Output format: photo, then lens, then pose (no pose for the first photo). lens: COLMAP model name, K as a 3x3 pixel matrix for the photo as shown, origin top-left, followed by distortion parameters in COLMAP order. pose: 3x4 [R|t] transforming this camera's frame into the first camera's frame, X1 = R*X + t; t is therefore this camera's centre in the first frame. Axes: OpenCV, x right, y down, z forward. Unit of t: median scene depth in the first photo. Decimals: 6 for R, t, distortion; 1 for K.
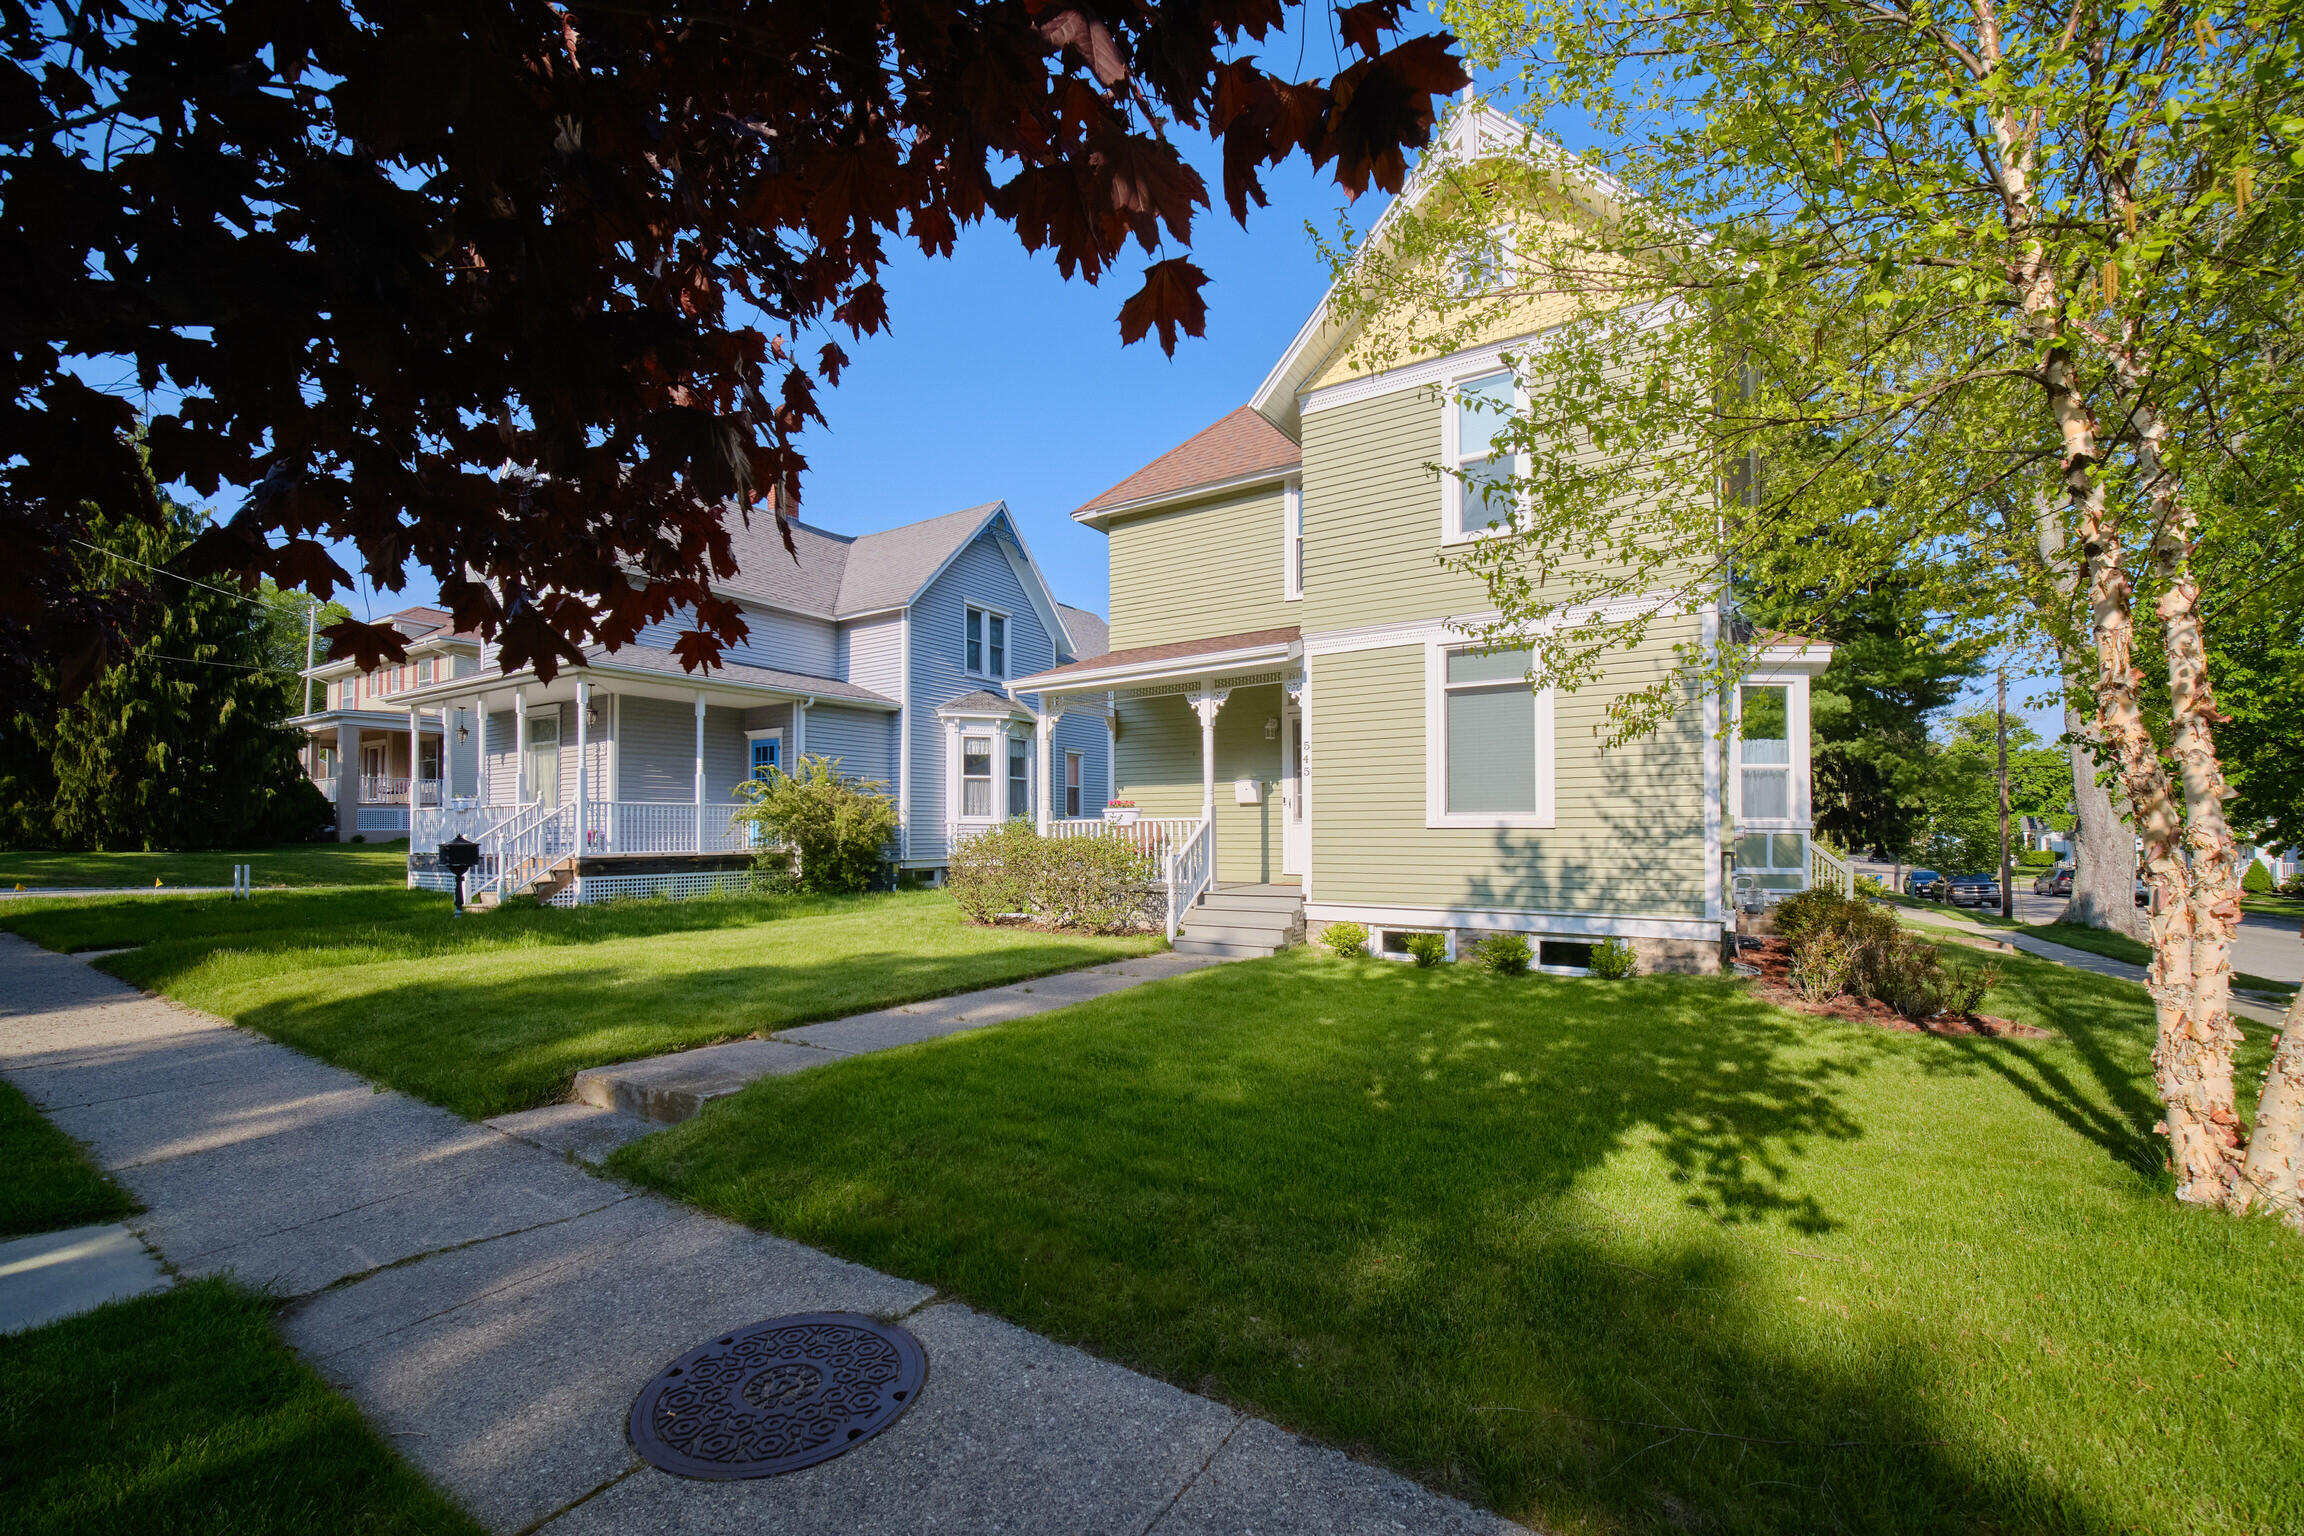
lens RADIAL K [[945.7, 0, 1151.1], [0, 945.7, 808.1], [0, 0, 1]] dist [-0.000202, -0.000006]
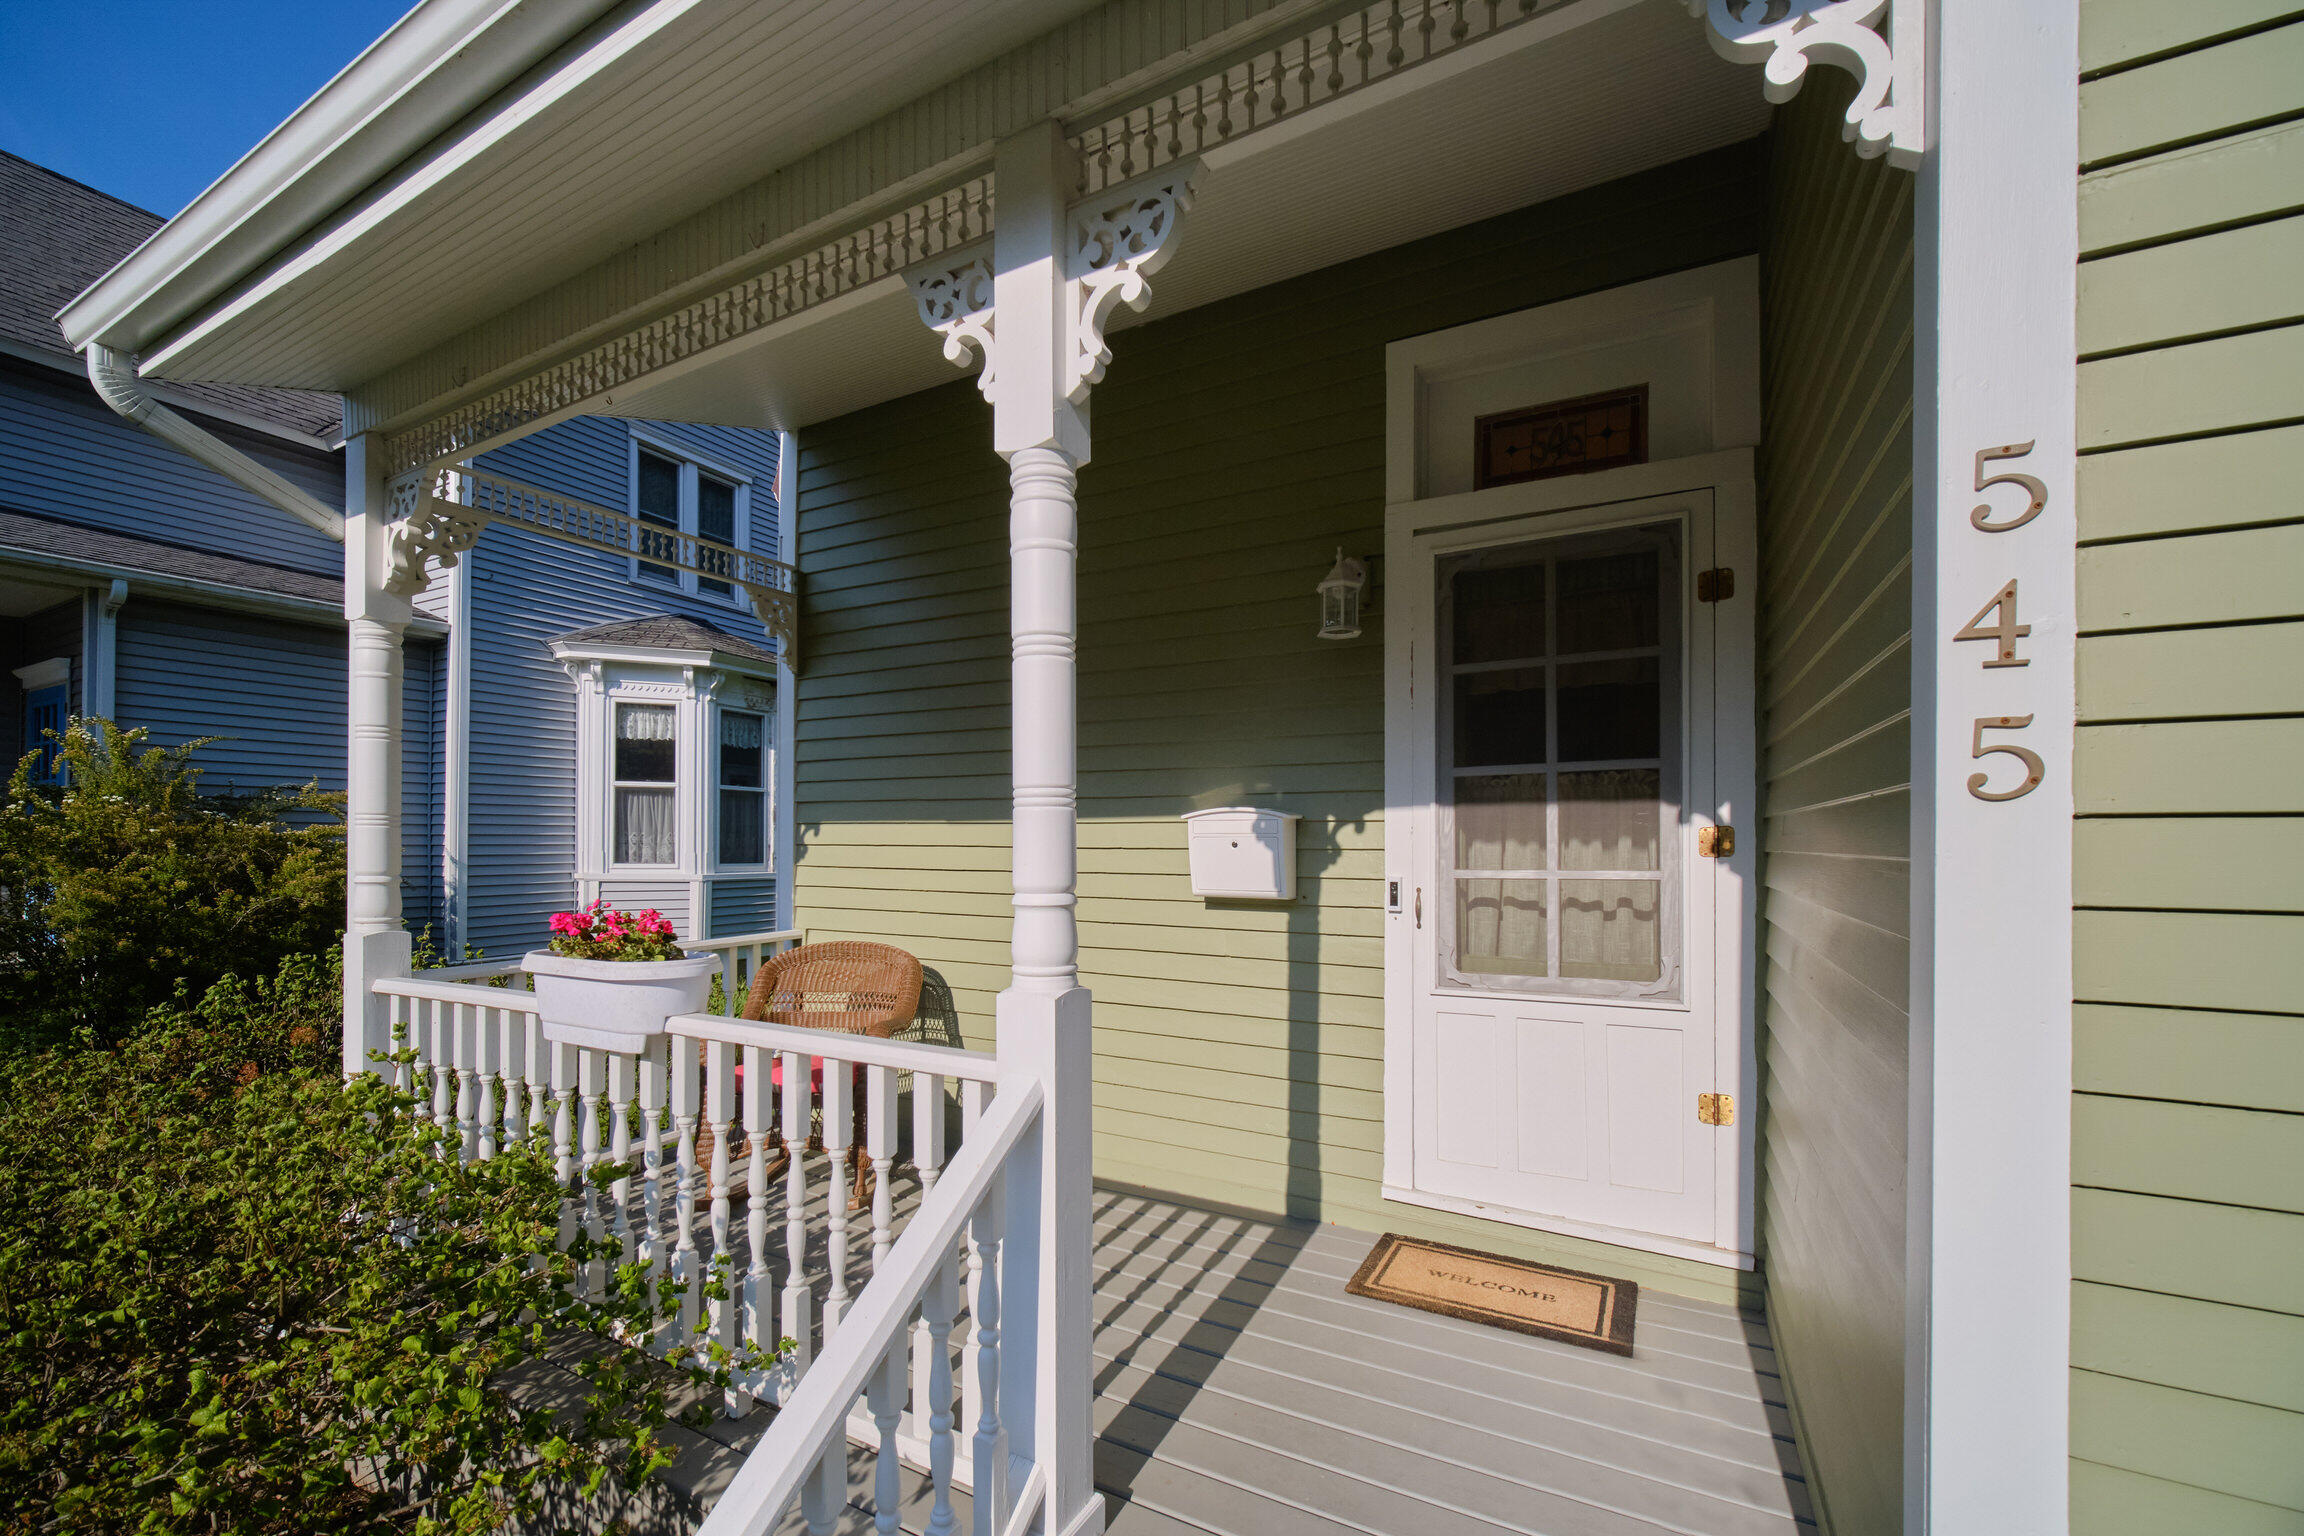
lens RADIAL K [[945.7, 0, 1151.1], [0, 945.7, 808.1], [0, 0, 1]] dist [-0.000202, -0.000006]
pose [[0.996706, 0.008805, 0.080617, 0.044203], [-0.007840, 0.999894, -0.012272, -0.020013], [-0.080716, 0.011600, 0.996670, 0.567227]]
